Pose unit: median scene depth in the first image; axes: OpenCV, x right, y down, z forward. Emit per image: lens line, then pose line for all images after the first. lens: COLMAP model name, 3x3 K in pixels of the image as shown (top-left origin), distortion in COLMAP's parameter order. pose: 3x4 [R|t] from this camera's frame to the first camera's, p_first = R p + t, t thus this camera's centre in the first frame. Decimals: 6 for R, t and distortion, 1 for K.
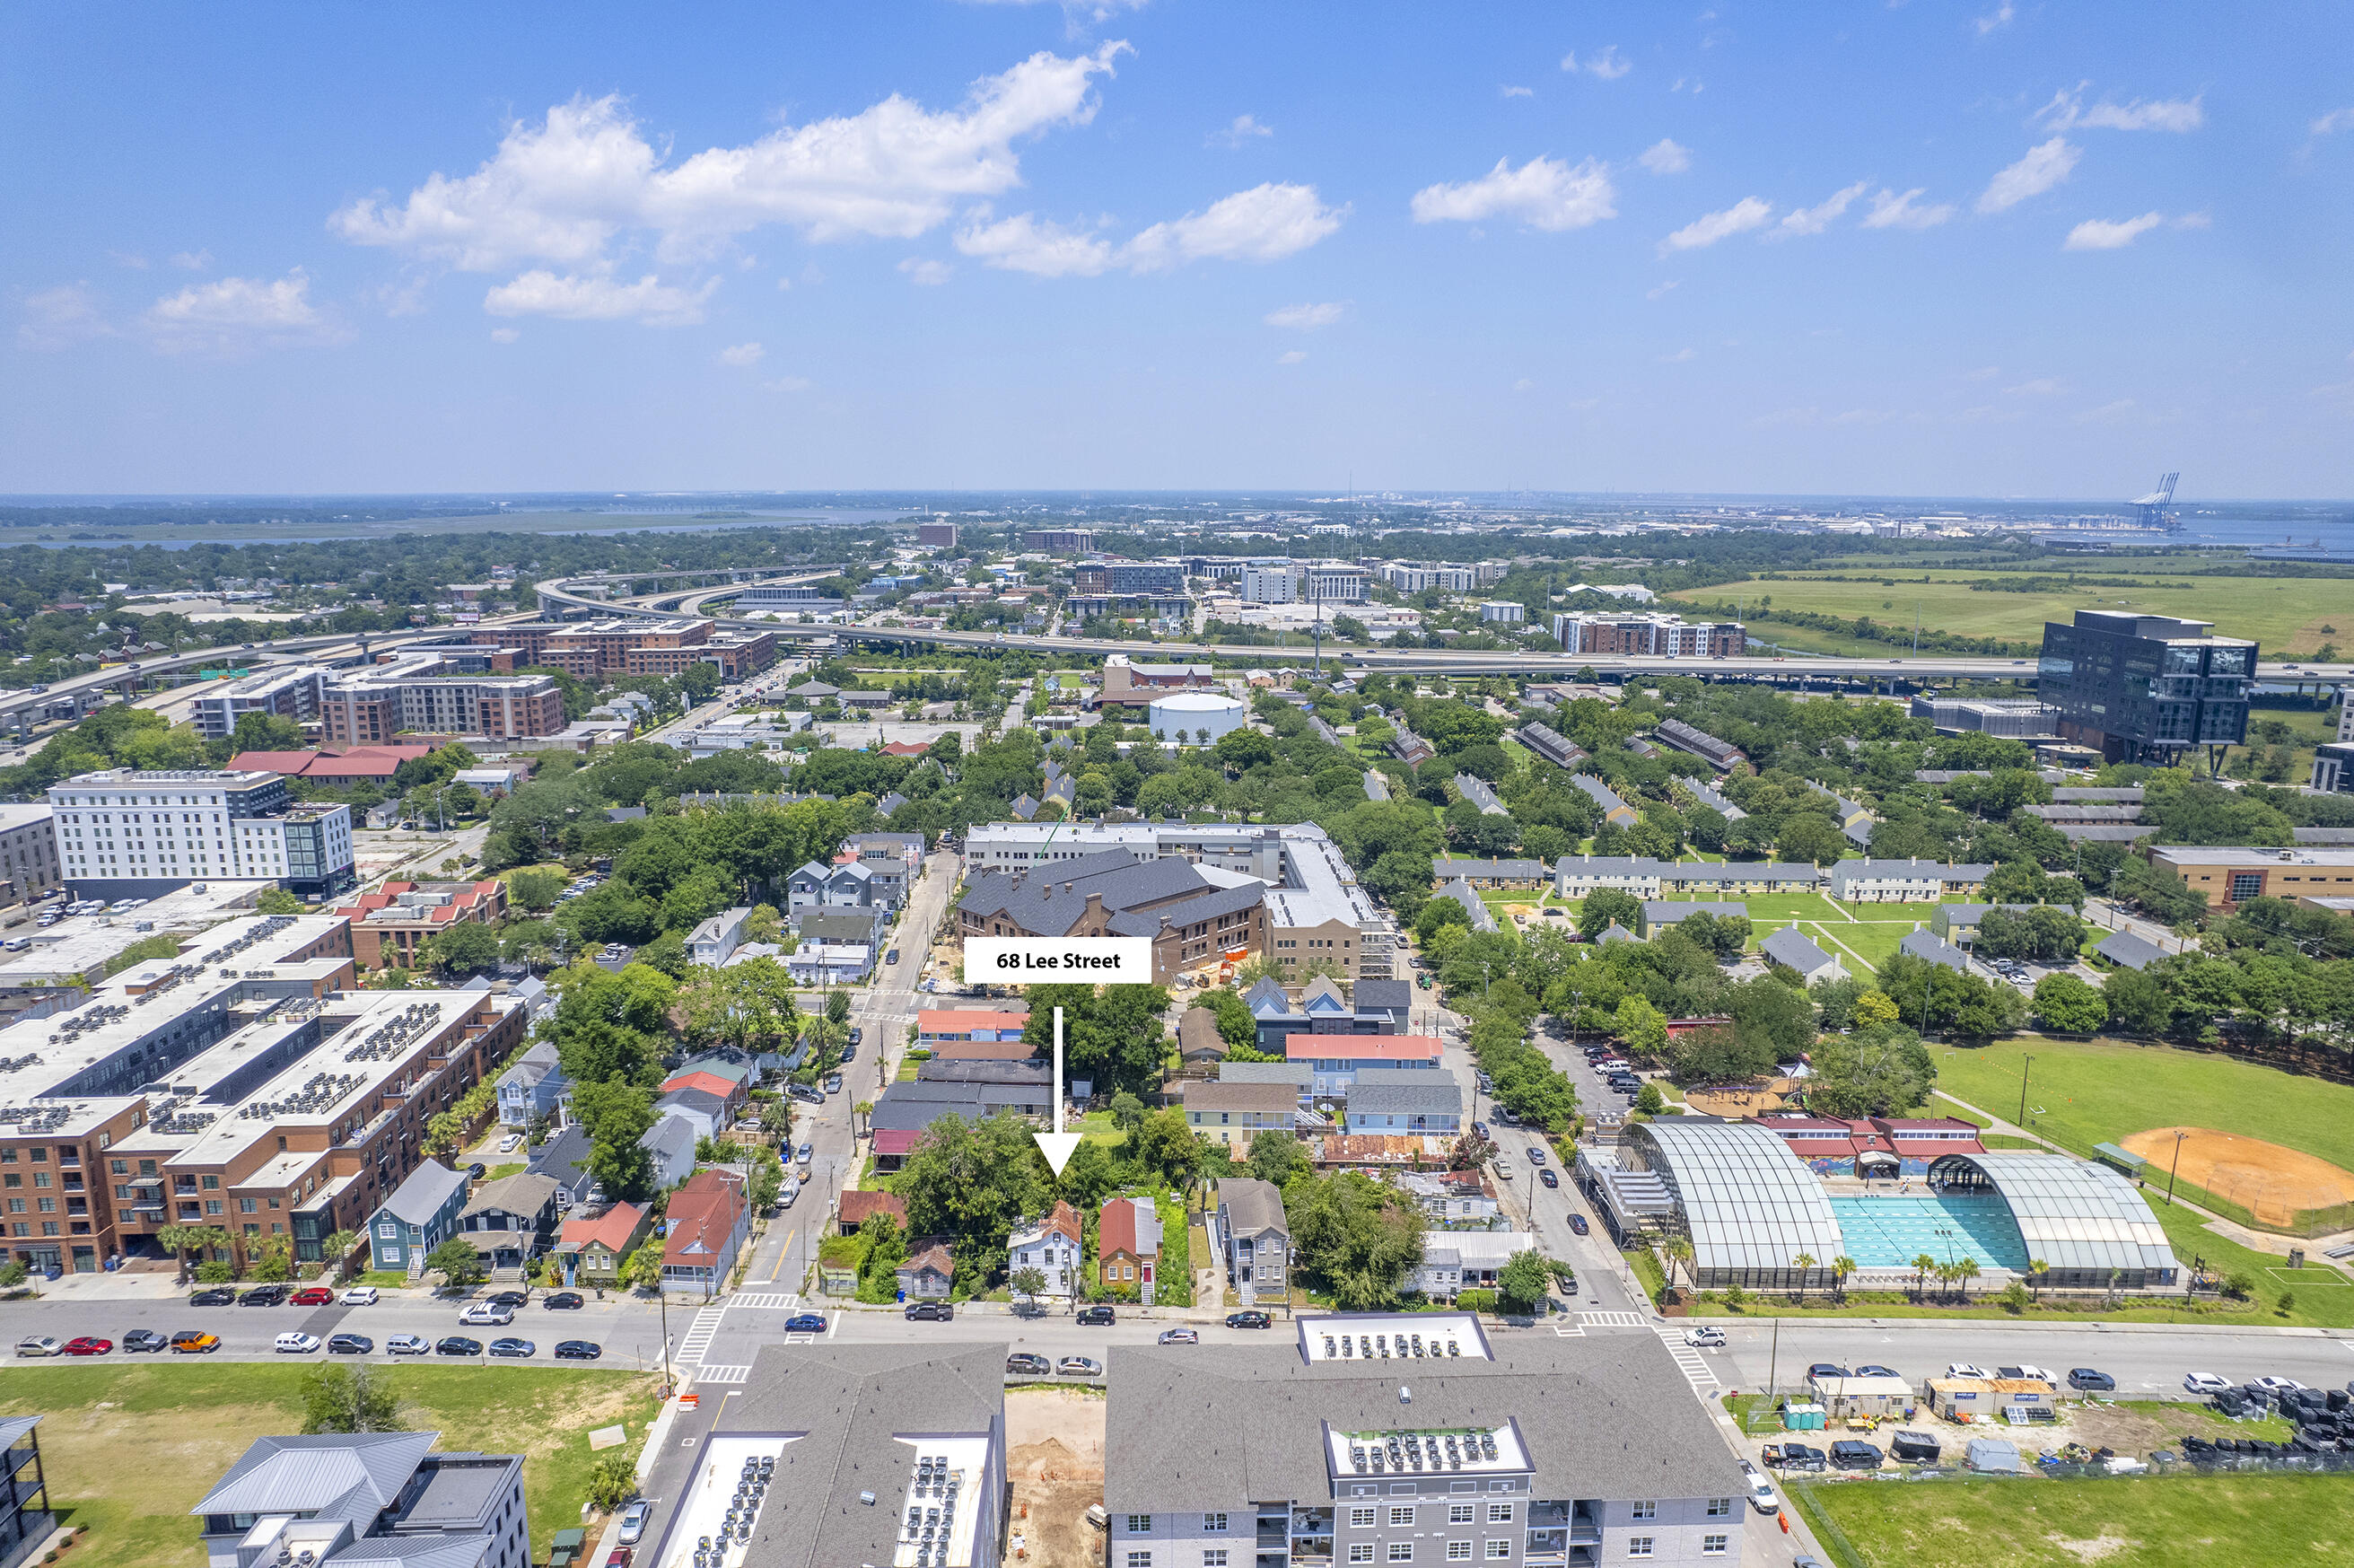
lens RADIAL K [[1499.1, 0, 1183.1], [0, 1499.1, 809.3], [0, 0, 1]] dist [-0.083926, 0.077078]
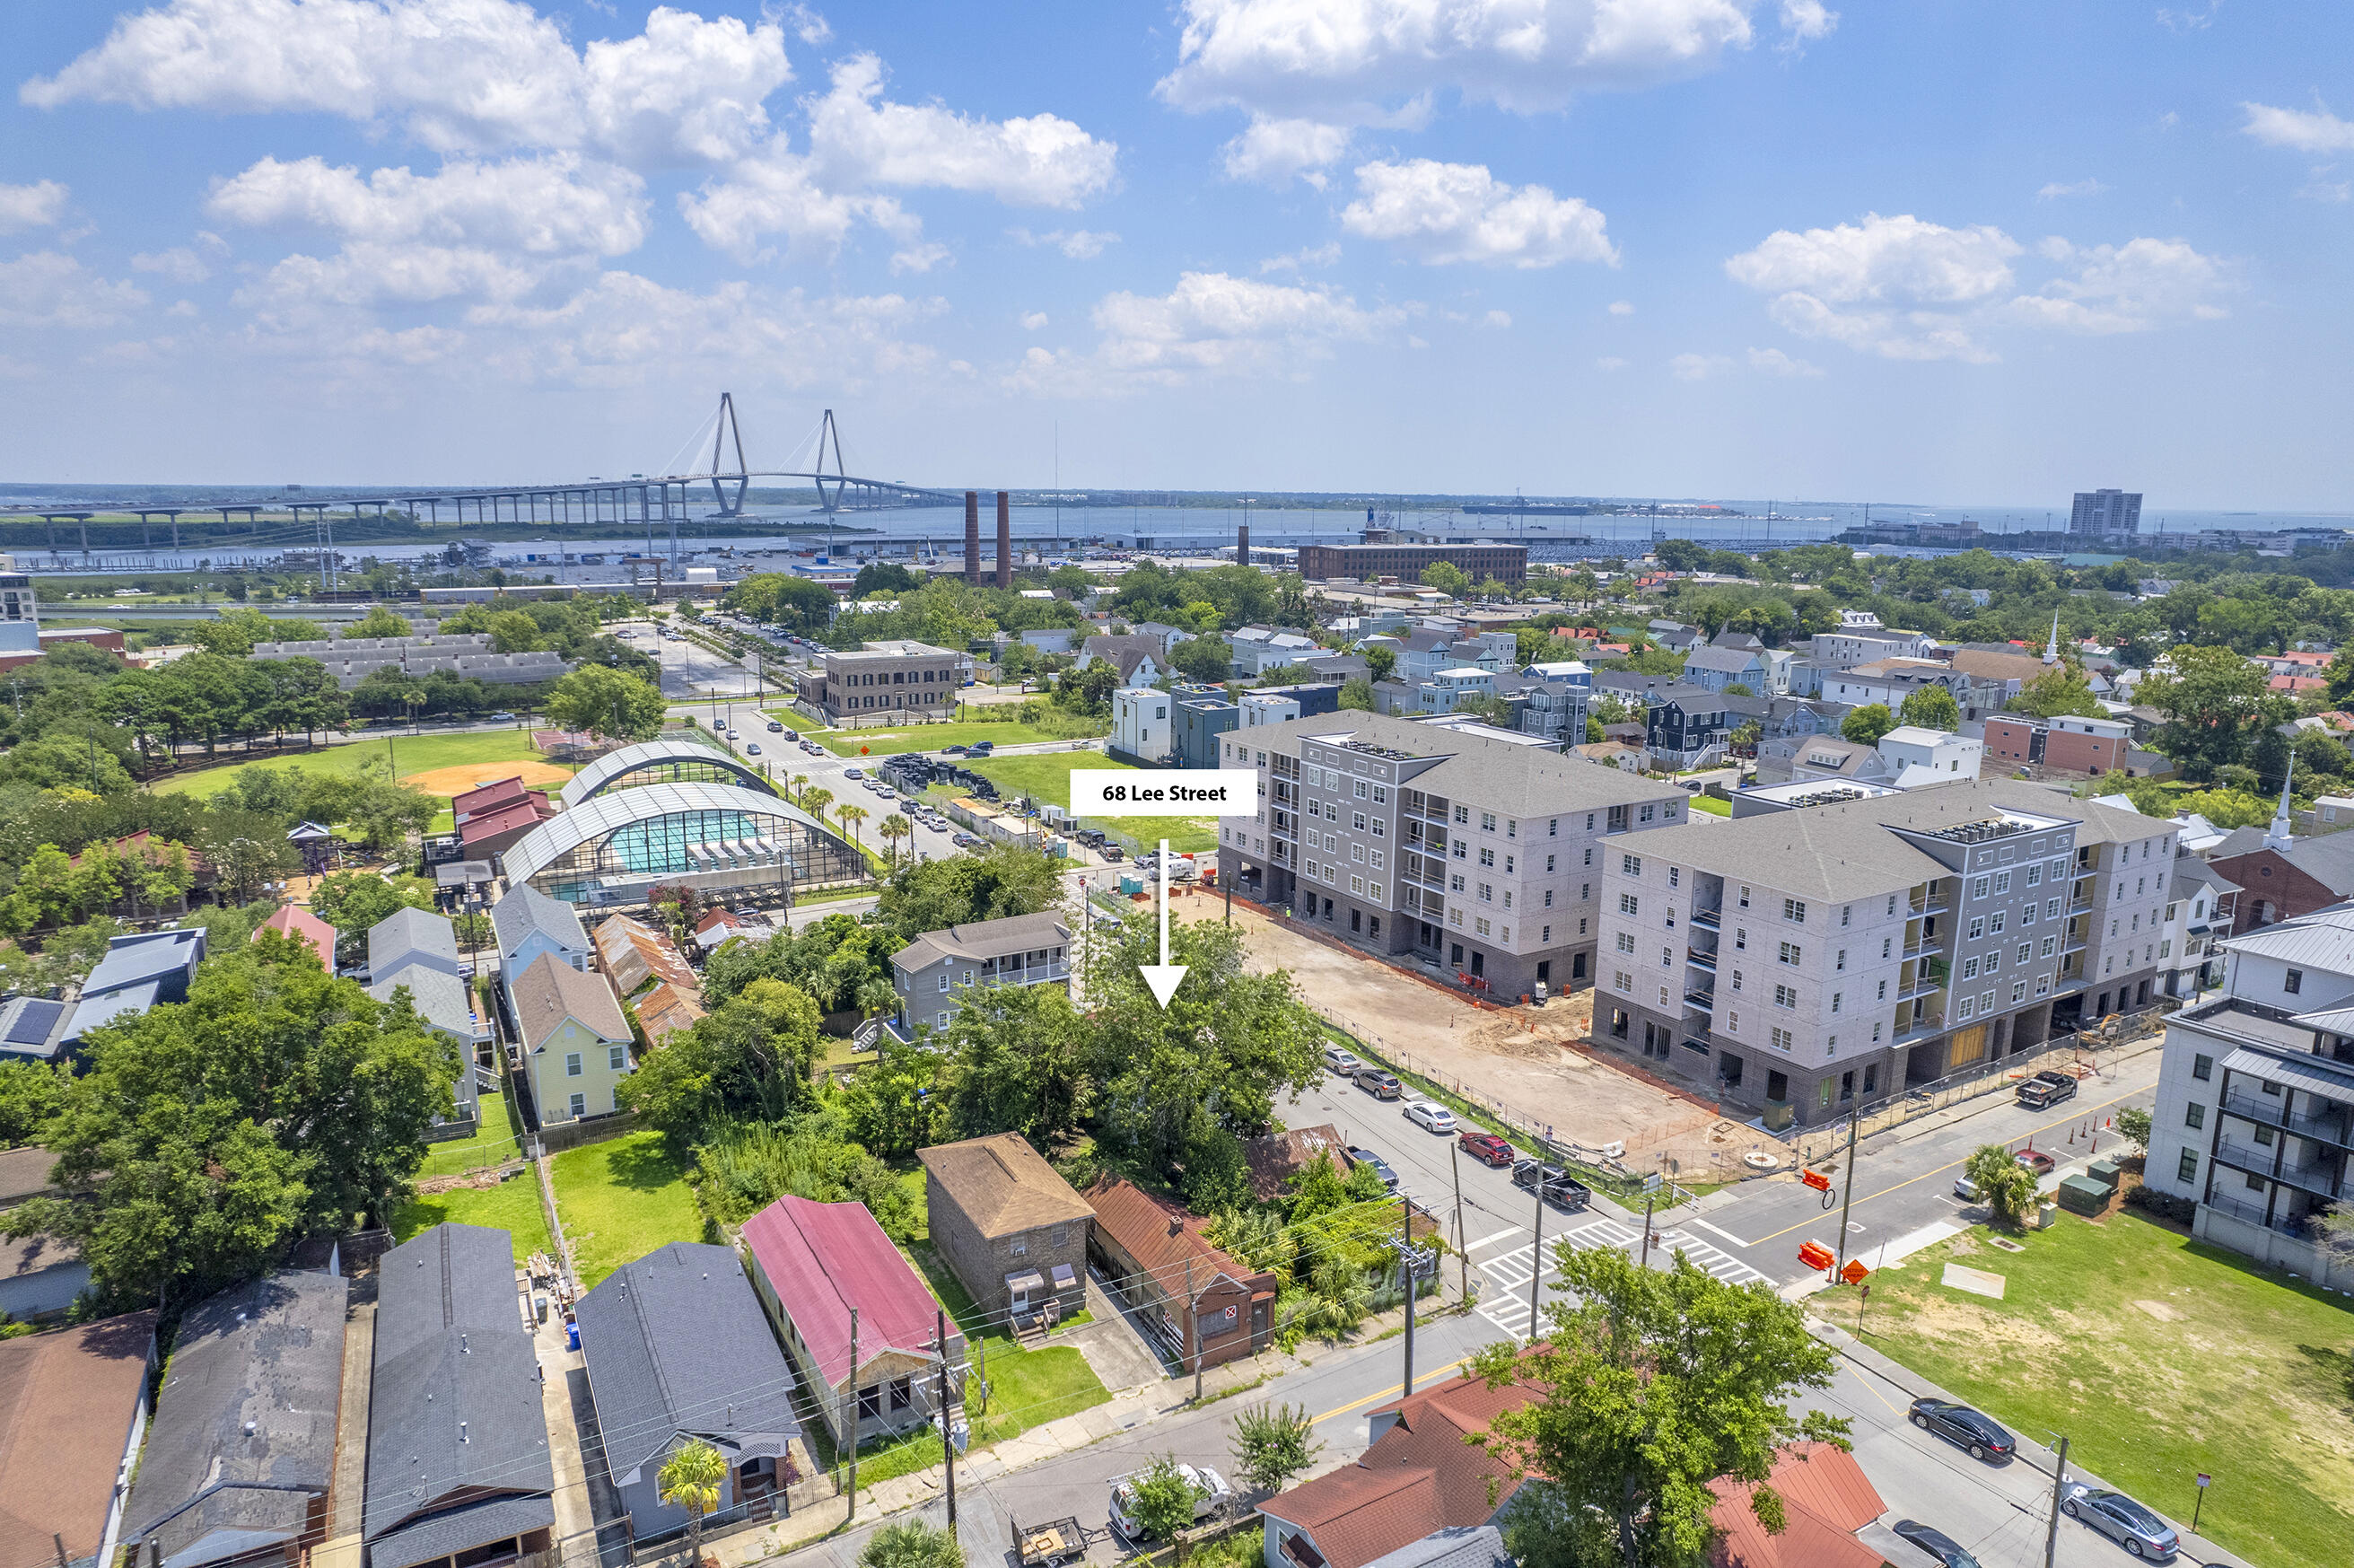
lens RADIAL K [[1499.1, 0, 1183.1], [0, 1499.1, 809.3], [0, 0, 1]] dist [-0.083926, 0.077078]
pose [[-0.490161, -0.189089, 0.850875, -0.516103], [0.175925, 0.934634, 0.309047, 0.010607], [-0.853693, 0.301173, -0.424856, 1.076362]]
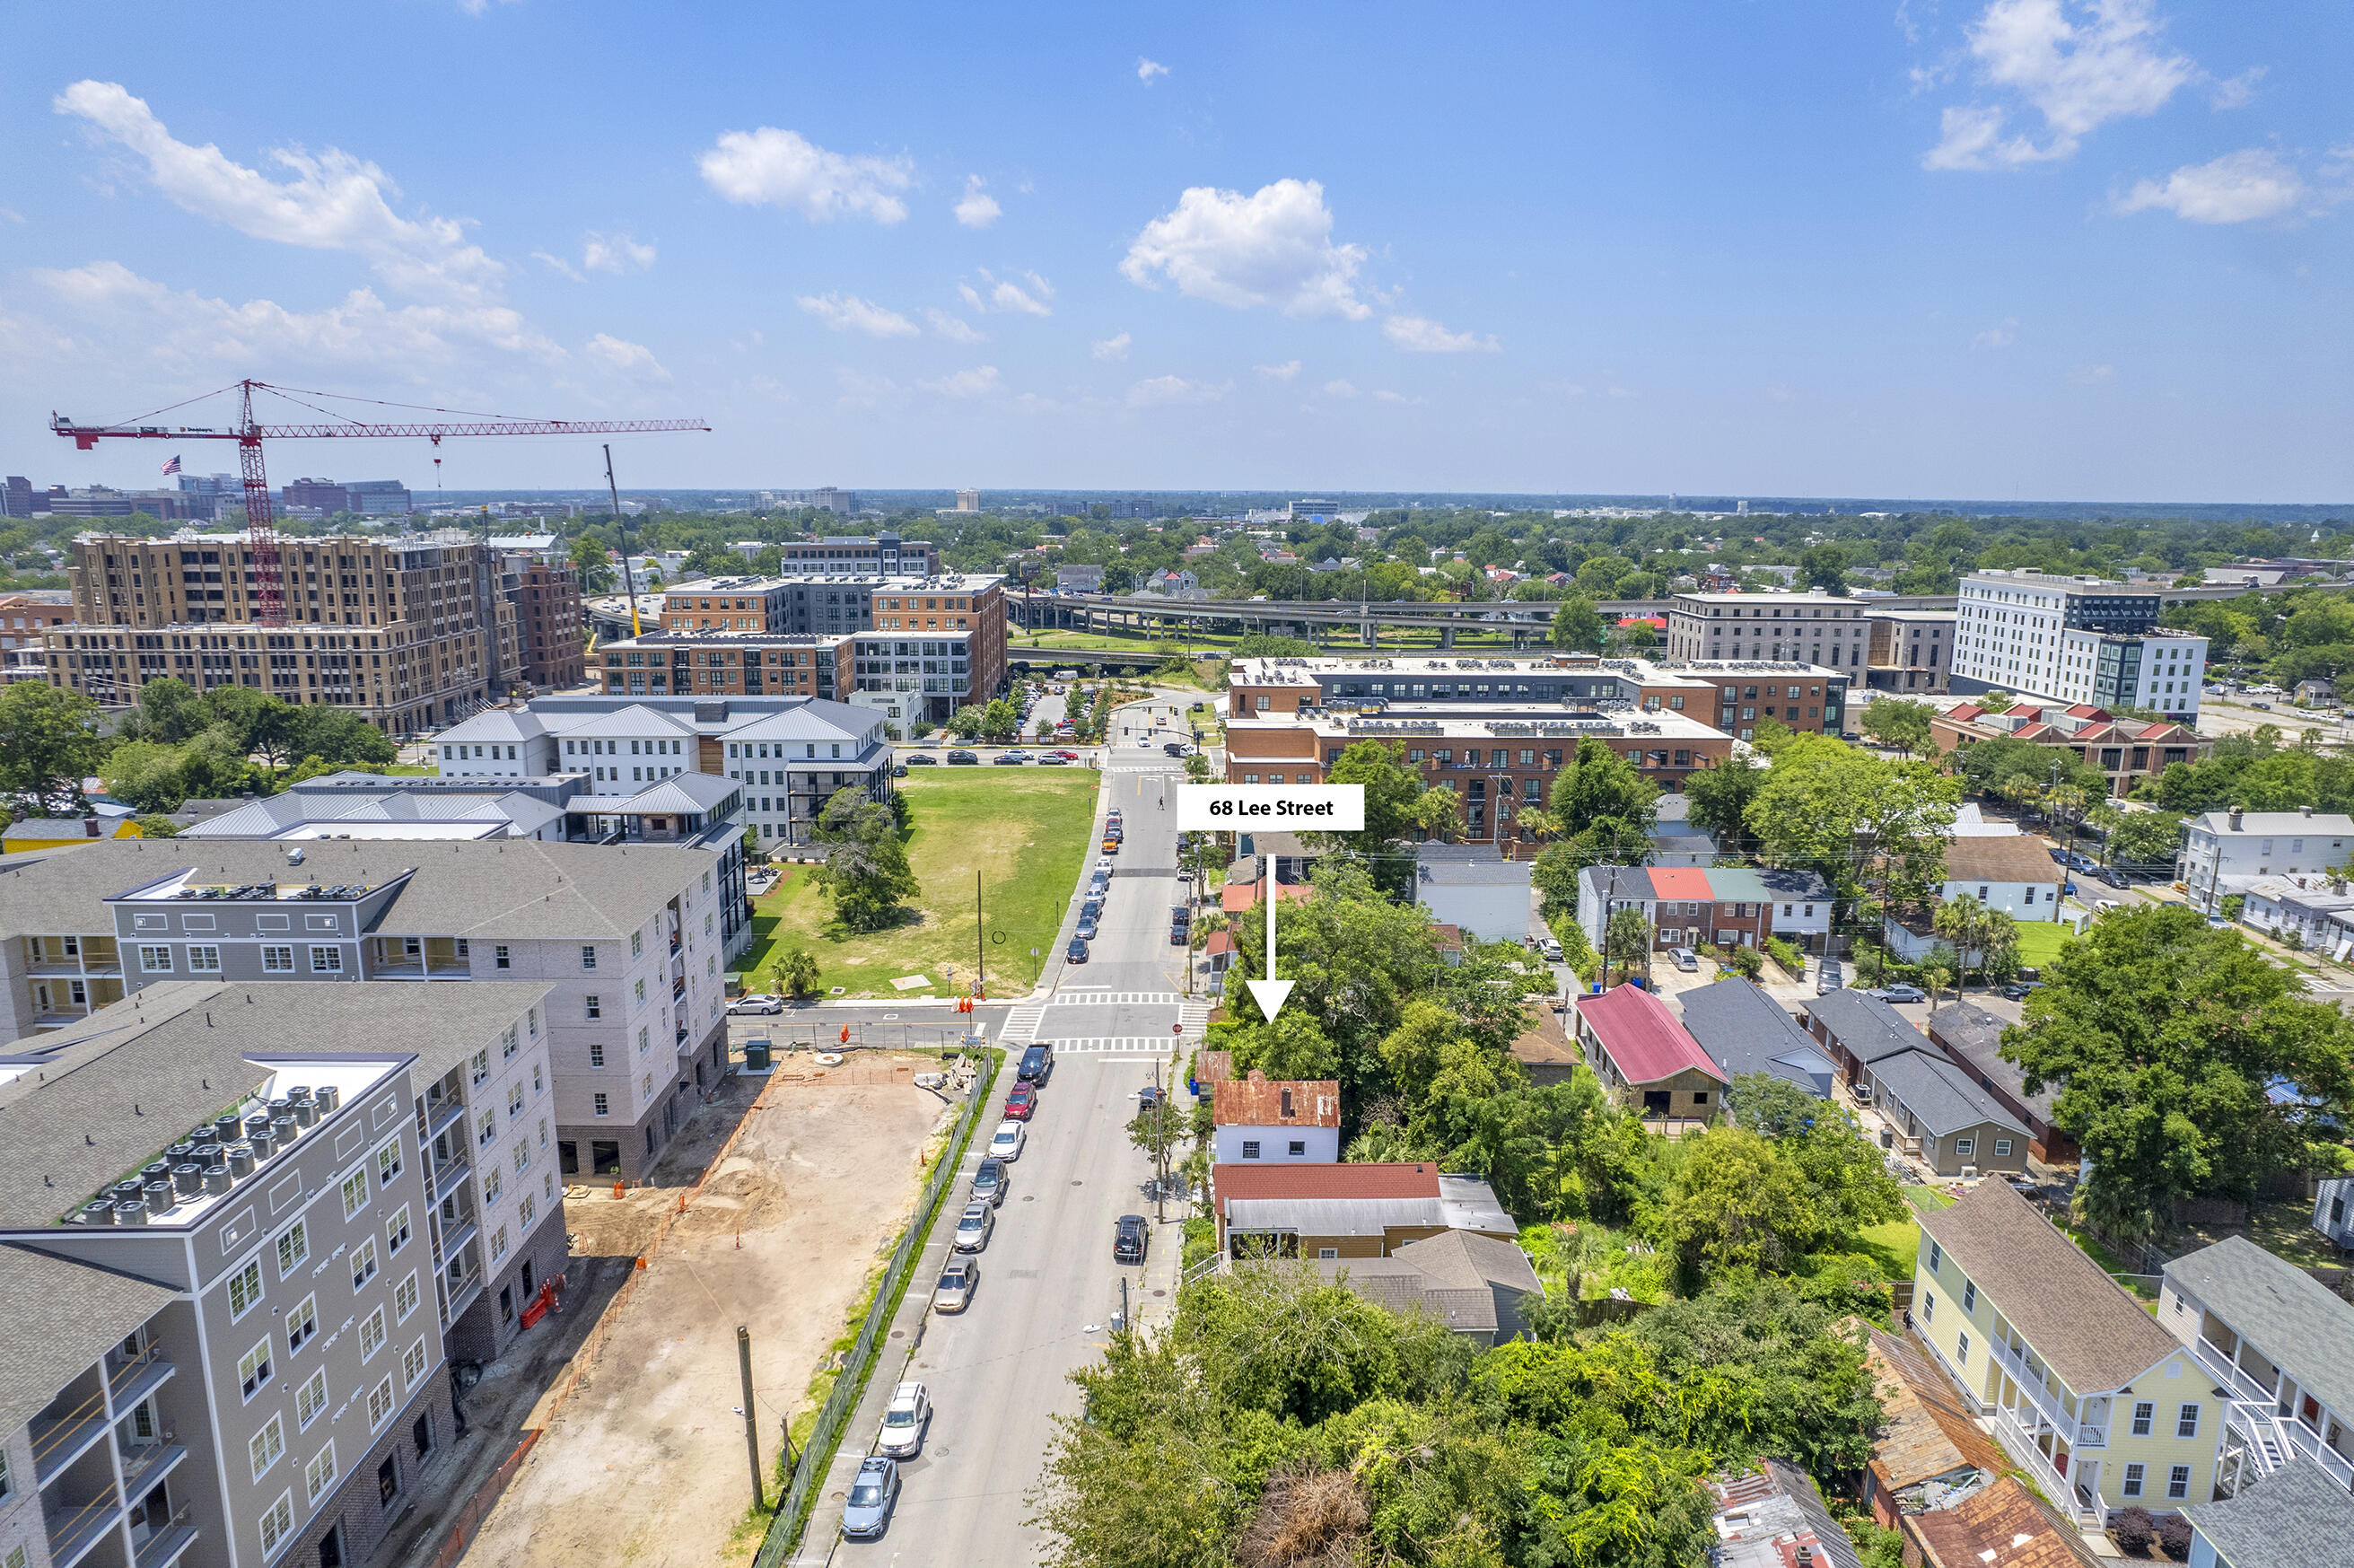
lens RADIAL K [[1499.1, 0, 1183.1], [0, 1499.1, 809.3], [0, 0, 1]] dist [-0.083926, 0.077078]
pose [[-0.019470, 0.207762, -0.977986, 0.364862], [-0.217943, 0.953766, 0.206955, 0.069973], [0.975767, 0.217174, 0.026711, 0.822984]]
